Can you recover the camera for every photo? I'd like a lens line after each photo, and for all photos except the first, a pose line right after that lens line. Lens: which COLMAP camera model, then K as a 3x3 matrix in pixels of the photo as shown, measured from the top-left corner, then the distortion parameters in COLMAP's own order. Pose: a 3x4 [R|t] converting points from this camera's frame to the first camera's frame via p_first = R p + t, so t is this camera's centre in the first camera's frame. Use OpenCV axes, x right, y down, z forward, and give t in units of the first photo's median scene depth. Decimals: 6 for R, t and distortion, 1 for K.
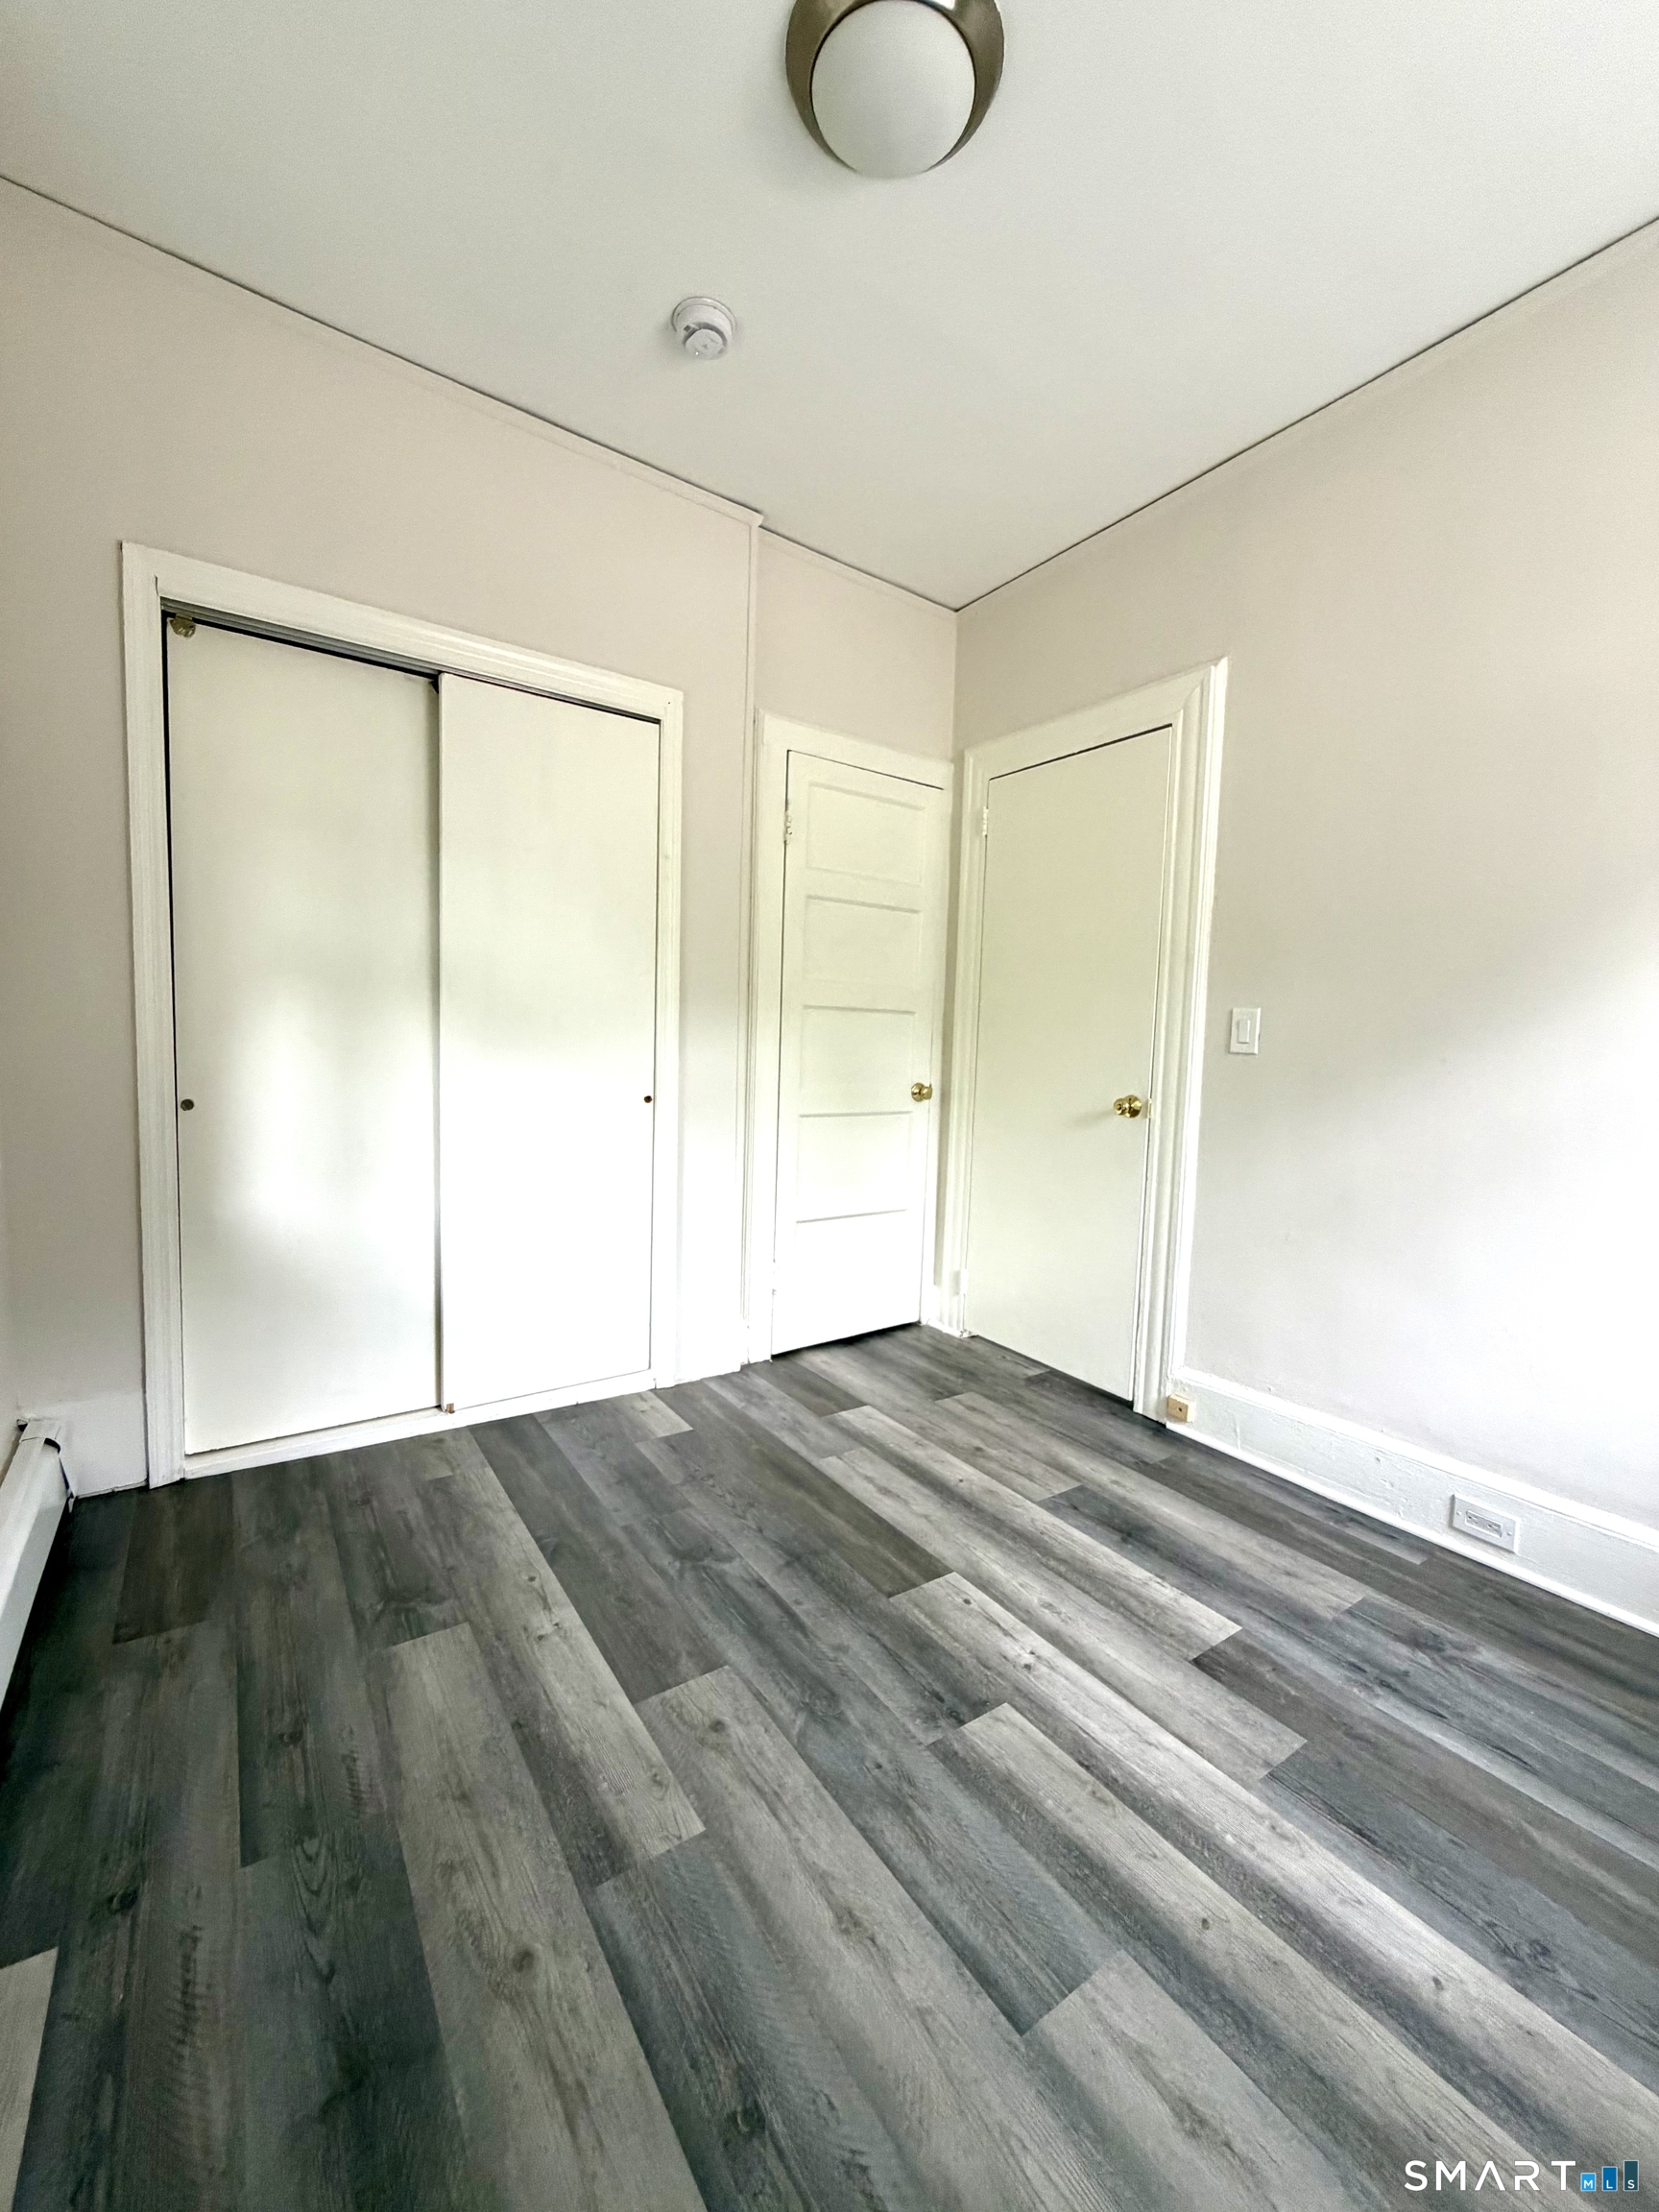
lens RADIAL K [[890.2, 0, 833.3], [0, 890.2, 1119.9], [0, 0, 1]] dist [0.004088, -0.000208]
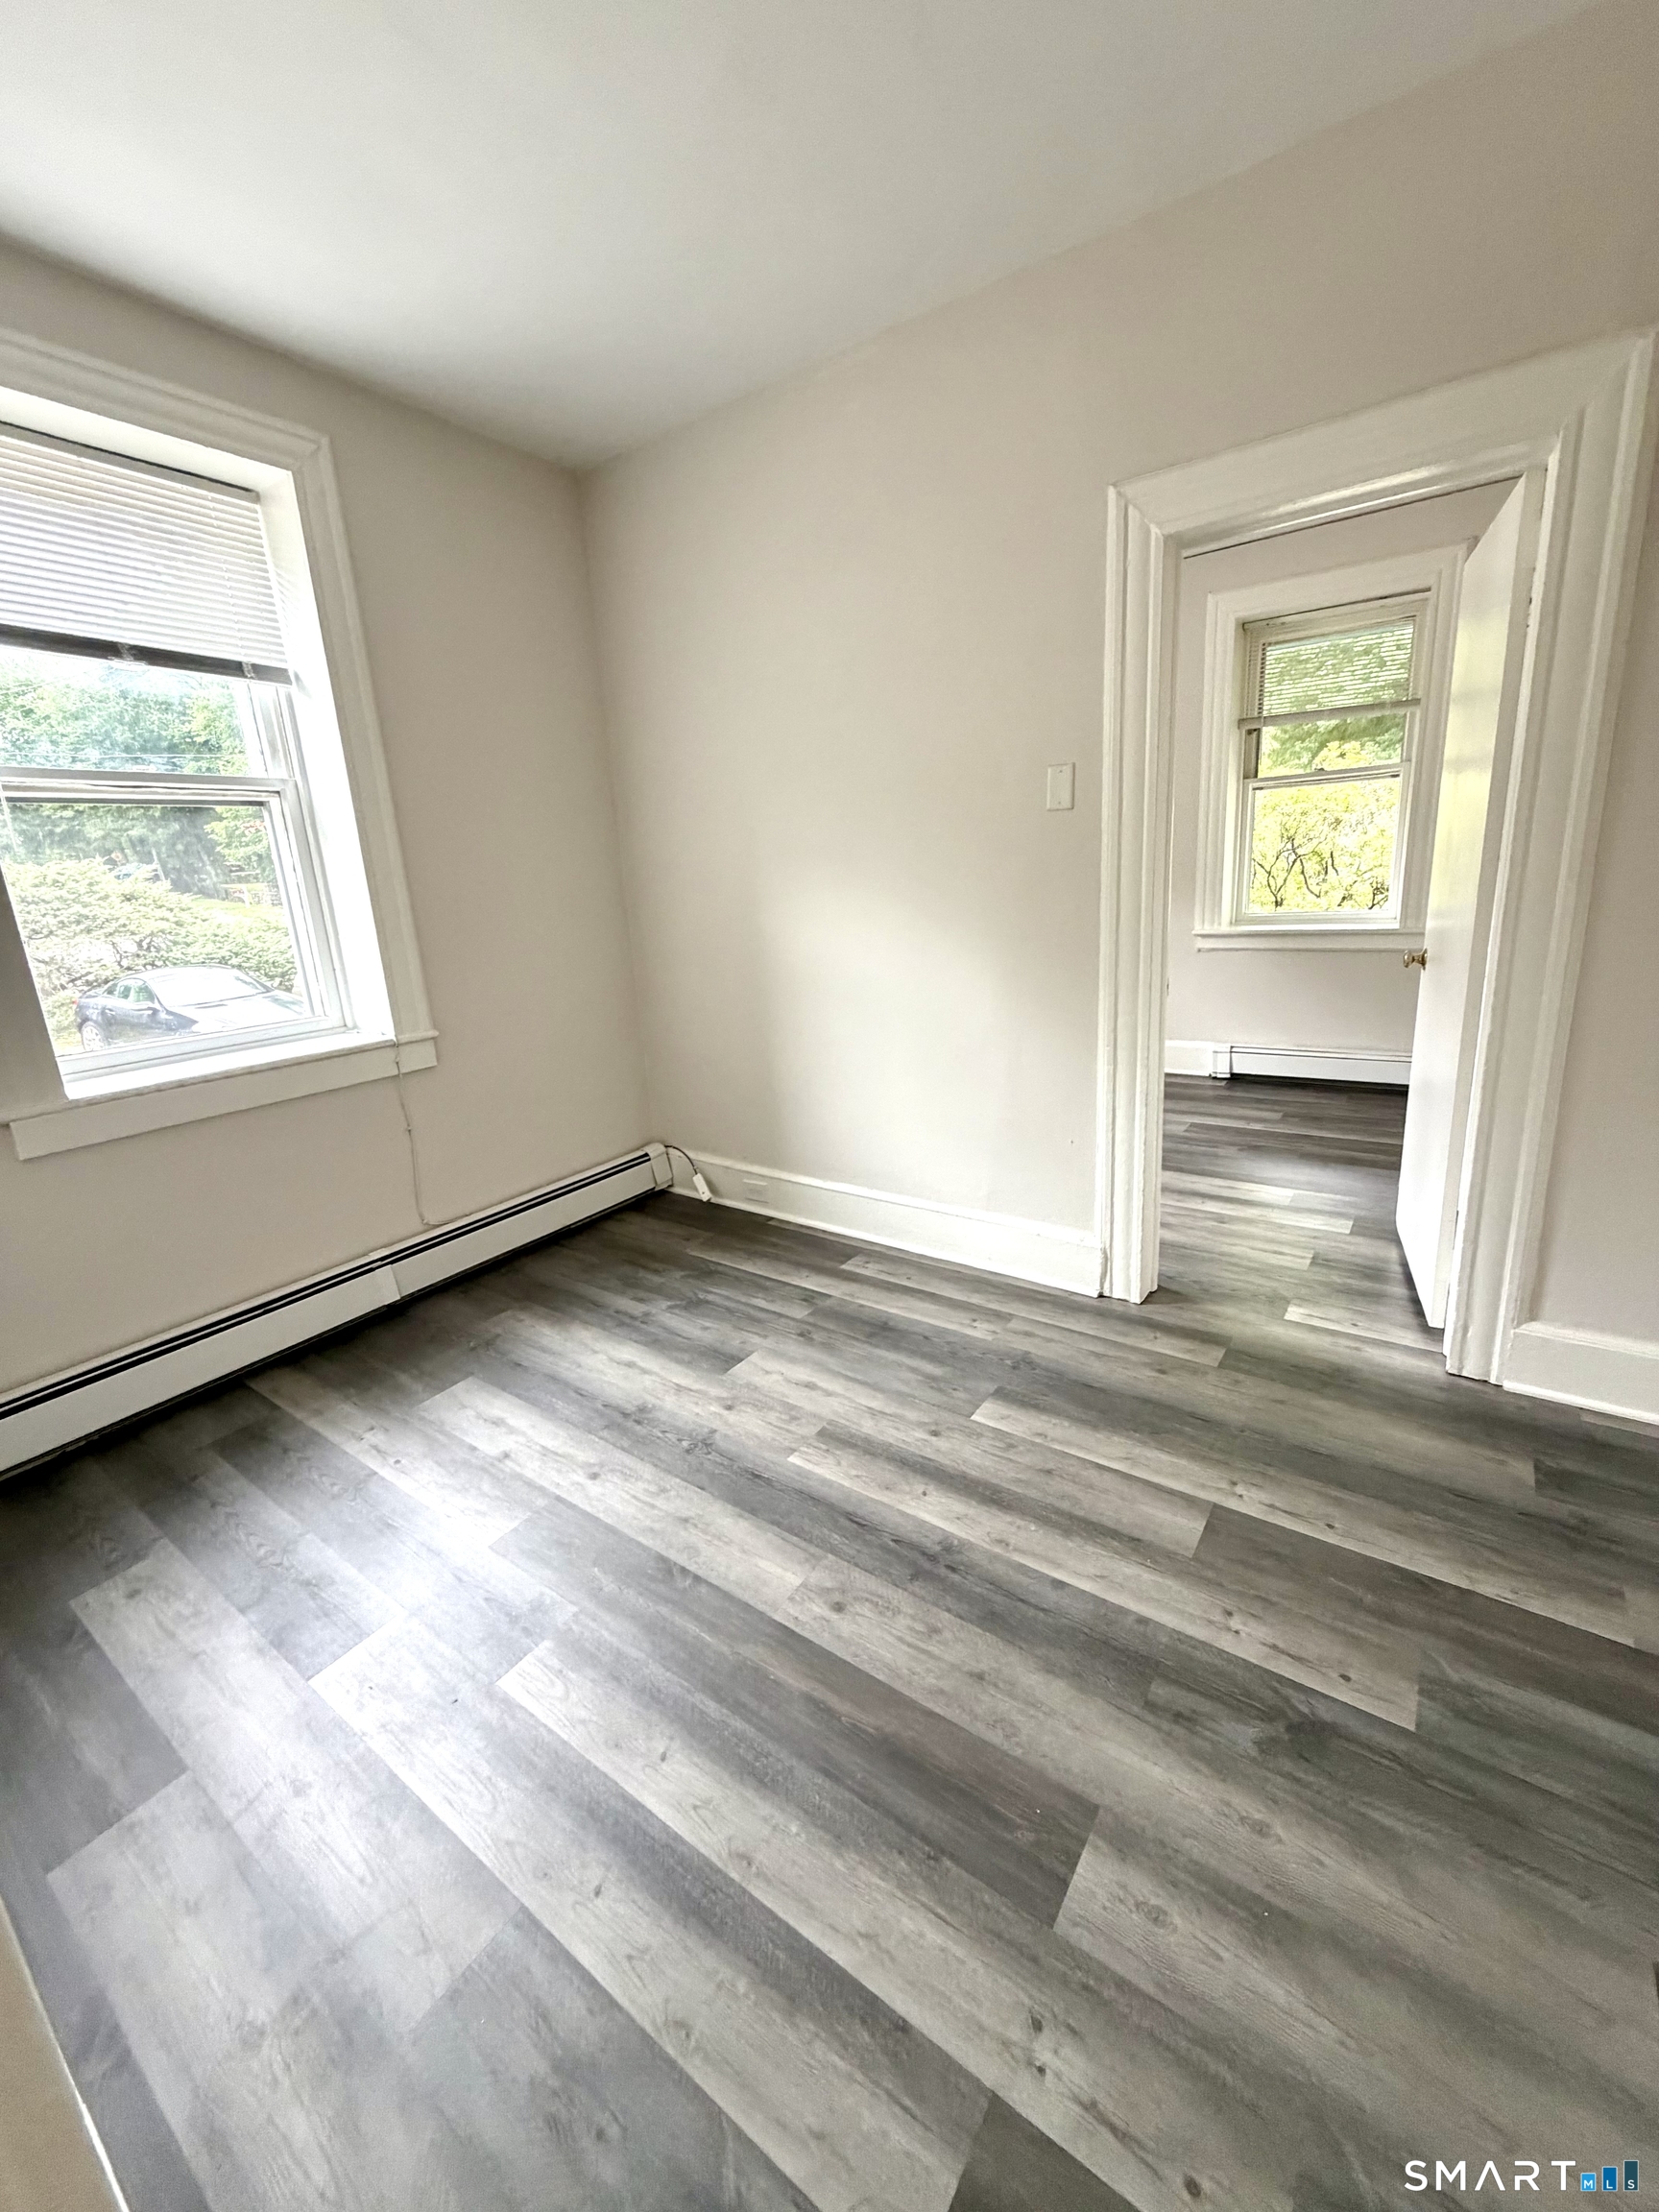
lens RADIAL K [[890.2, 0, 831.1], [0, 890.2, 1104.0], [0, 0, 1]] dist [0.004088, -0.000208]
pose [[-0.939999, 0.111715, -0.322369, 1.682971], [-0.001542, 0.943471, 0.331451, -0.347071], [0.341173, 0.312061, -0.886690, 2.903743]]
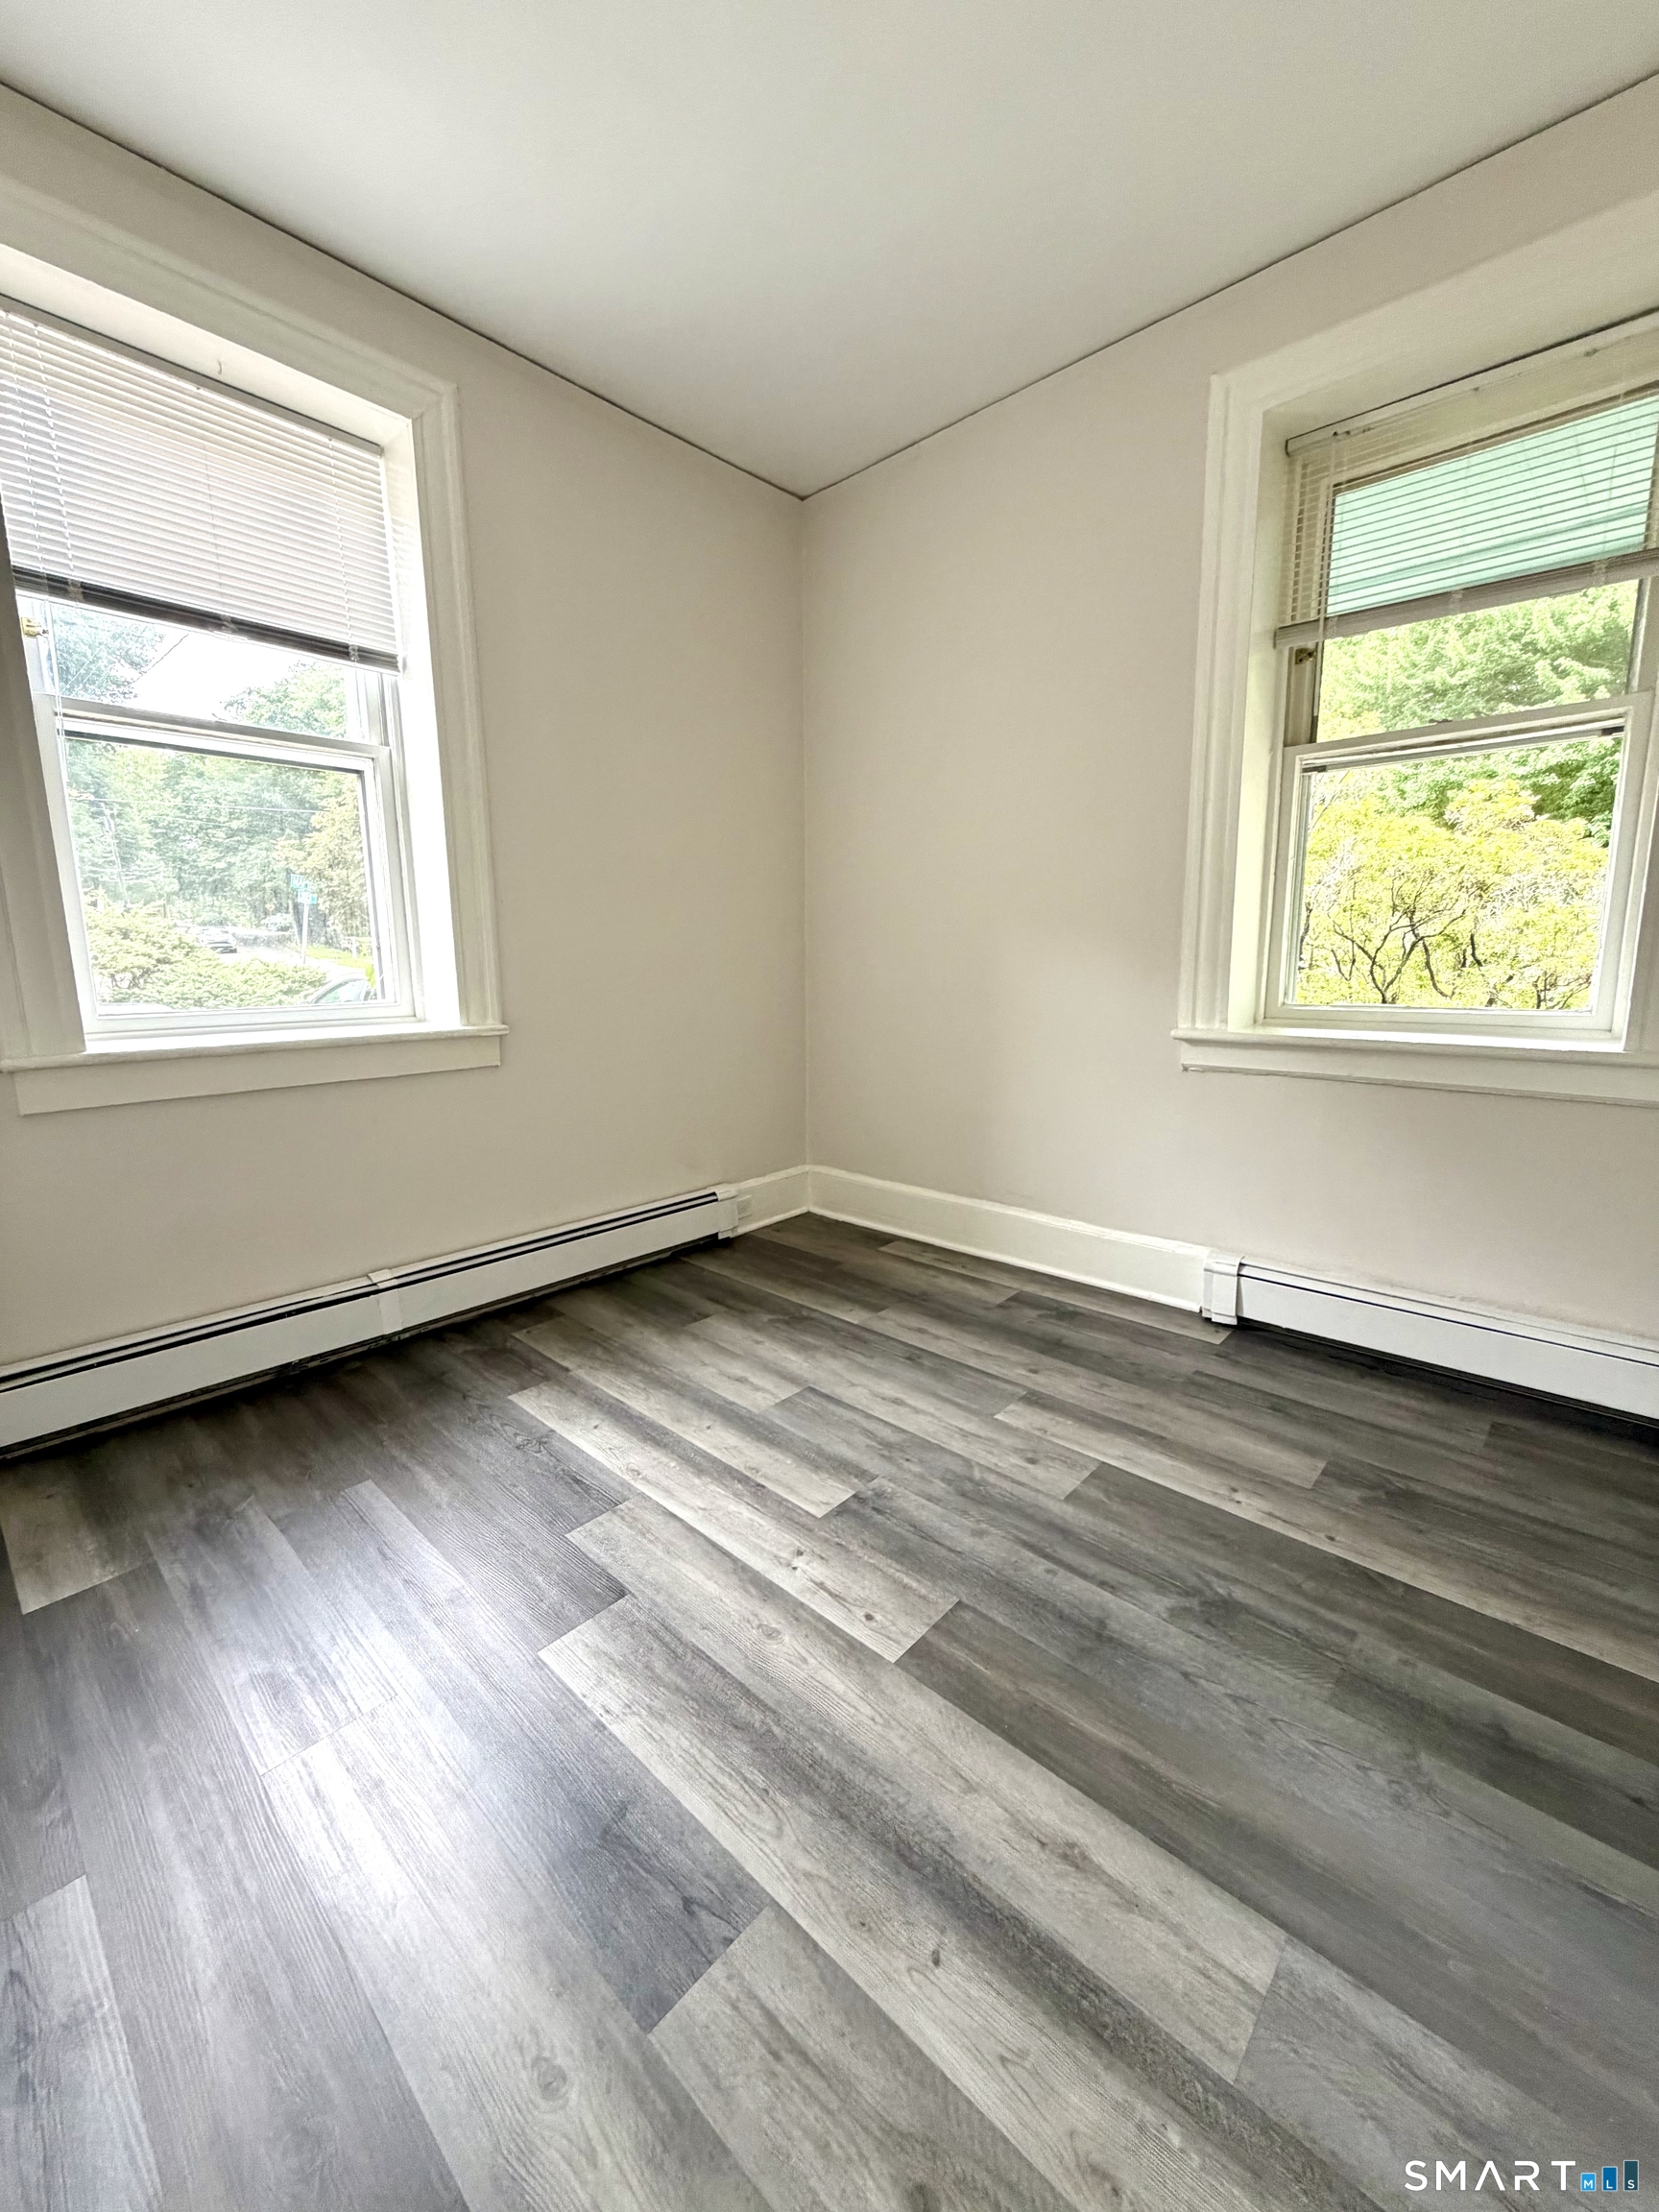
lens RADIAL K [[890.2, 0, 830.8], [0, 890.2, 1103.6], [0, 0, 1]] dist [0.004088, -0.000208]
pose [[-0.975308, 0.012077, -0.220521, 0.395808], [-0.044088, 0.967759, 0.247991, -0.133488], [0.216406, 0.251590, -0.943330, 1.812501]]
